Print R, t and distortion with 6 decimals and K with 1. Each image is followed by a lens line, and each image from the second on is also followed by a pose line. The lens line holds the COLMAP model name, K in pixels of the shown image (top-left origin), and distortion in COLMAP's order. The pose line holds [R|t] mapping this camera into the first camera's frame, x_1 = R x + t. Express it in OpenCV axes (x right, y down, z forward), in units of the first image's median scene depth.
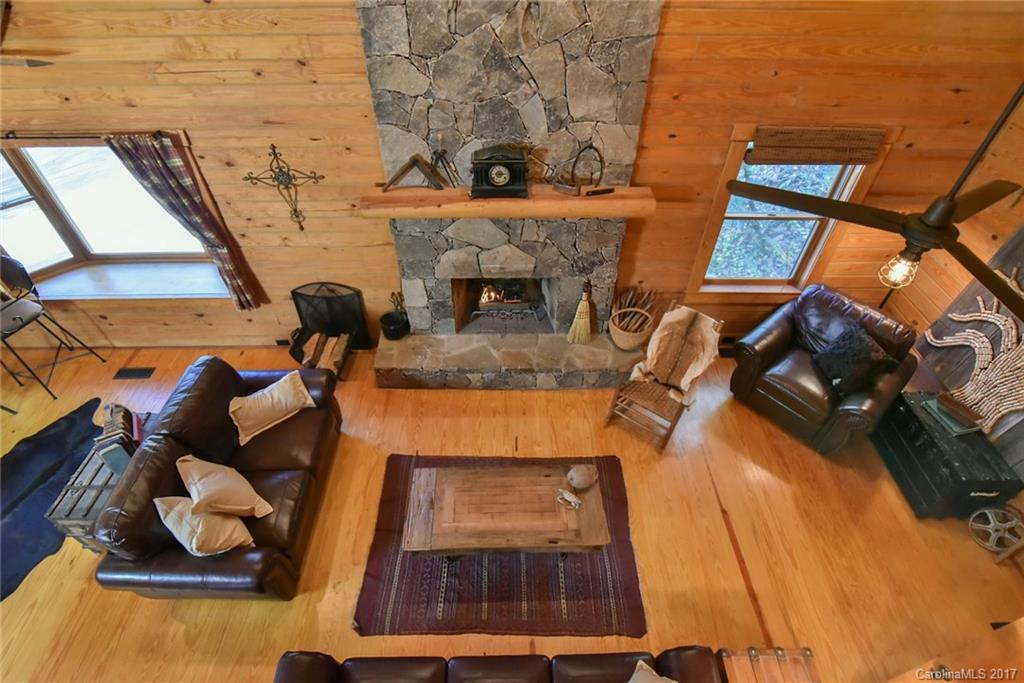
lens RADIAL K [[516.1, 0, 512.0], [0, 516.1, 341.5], [0, 0, 1]] dist [-0.014351, -0.000079]
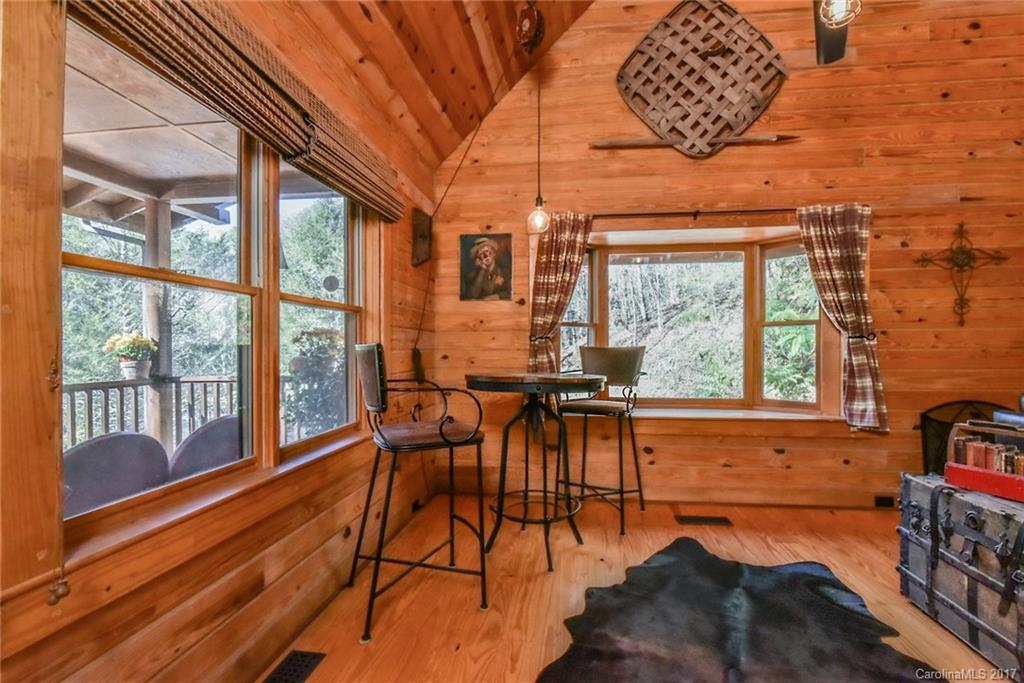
lens RADIAL K [[472.3, 0, 515.2], [0, 472.3, 340.0], [0, 0, 1]] dist [-0.016296, 0.000127]
pose [[0.989475, -0.004584, -0.144632, -1.175763], [-0.098566, 0.710425, -0.696837, 0.474771], [0.105945, 0.703758, 0.702495, 0.445578]]
